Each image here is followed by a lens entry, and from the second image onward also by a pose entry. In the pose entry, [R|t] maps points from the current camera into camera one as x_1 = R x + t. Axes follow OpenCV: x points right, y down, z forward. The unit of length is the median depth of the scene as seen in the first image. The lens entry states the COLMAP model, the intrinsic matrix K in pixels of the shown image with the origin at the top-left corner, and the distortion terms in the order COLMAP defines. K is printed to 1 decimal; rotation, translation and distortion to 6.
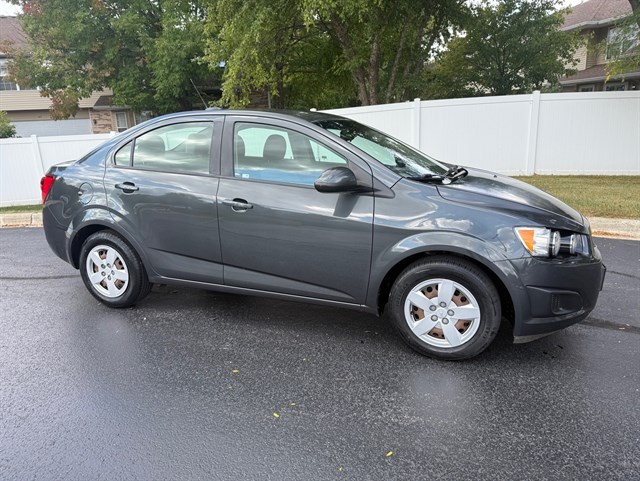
lens RADIAL K [[455.2, 0, 321.0], [0, 455.2, 237.8], [0, 0, 1]] dist [0.032380, -0.036208]
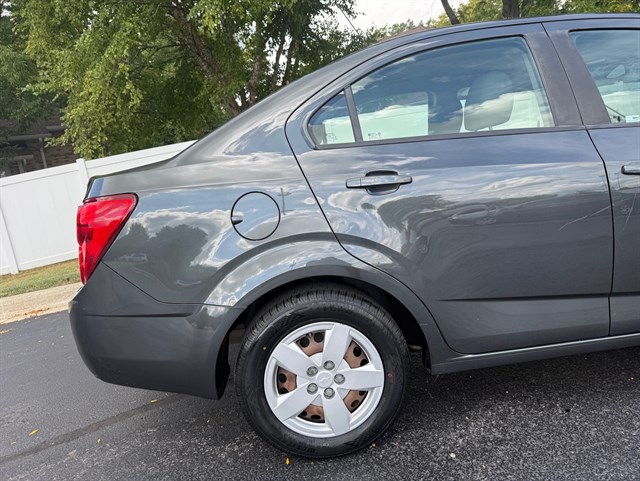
lens RADIAL K [[455.2, 0, 322.1], [0, 455.2, 236.9], [0, 0, 1]] dist [0.032380, -0.036208]
pose [[0.895878, -0.160912, 0.414138, -0.656719], [0.202689, 0.977484, -0.058664, -0.039033], [-0.395374, 0.136497, 0.908322, 0.598730]]
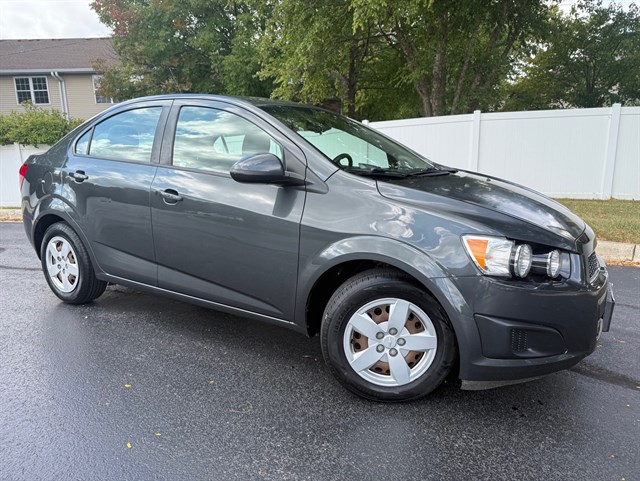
lens RADIAL K [[455.2, 0, 324.2], [0, 455.2, 239.1], [0, 0, 1]] dist [0.032380, -0.036208]
pose [[0.984112, 0.060387, -0.166964, 0.228096], [-0.067184, 0.997114, -0.035361, 0.018491], [0.164347, 0.046017, 0.985329, 0.160943]]
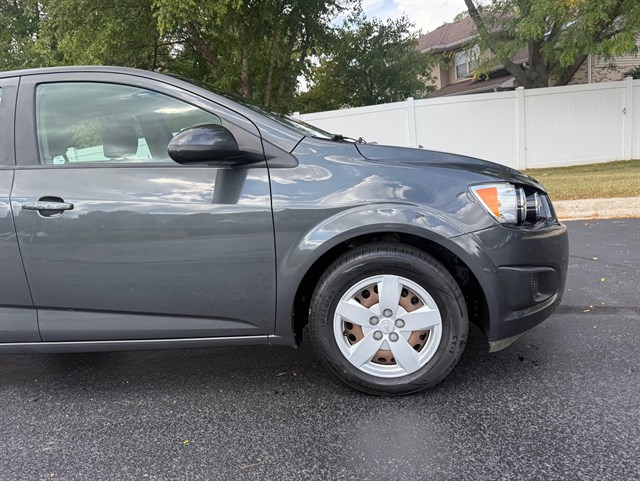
lens RADIAL K [[455.2, 0, 325.3], [0, 455.2, 231.1], [0, 0, 1]] dist [0.032380, -0.036208]
pose [[0.962348, -0.112840, 0.247293, 0.018759], [0.133619, 0.988637, -0.068868, 0.046282], [-0.236712, 0.099318, 0.966490, 0.274332]]
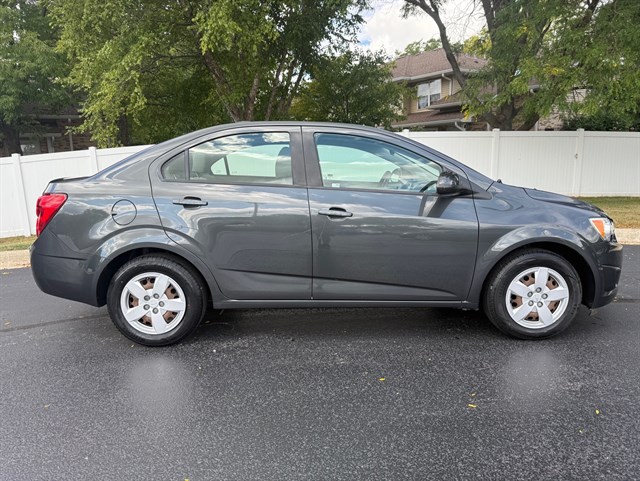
lens RADIAL K [[455.2, 0, 319.7], [0, 455.2, 241.7], [0, 0, 1]] dist [0.032380, -0.036208]
pose [[0.926085, -0.054725, 0.373326, -0.510752], [0.082645, 0.994820, -0.059183, 0.037256], [-0.368154, 0.085662, 0.925810, 0.098515]]
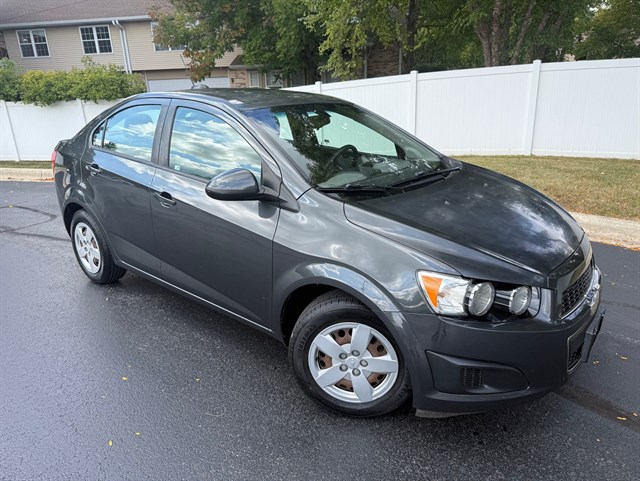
lens RADIAL K [[455.2, 0, 322.5], [0, 455.2, 236.3], [0, 0, 1]] dist [0.032380, -0.036208]
pose [[0.950535, 0.109522, -0.290667, 0.345431], [-0.084297, 0.991613, 0.097970, -0.102625], [0.298959, -0.068622, 0.951795, 0.185315]]
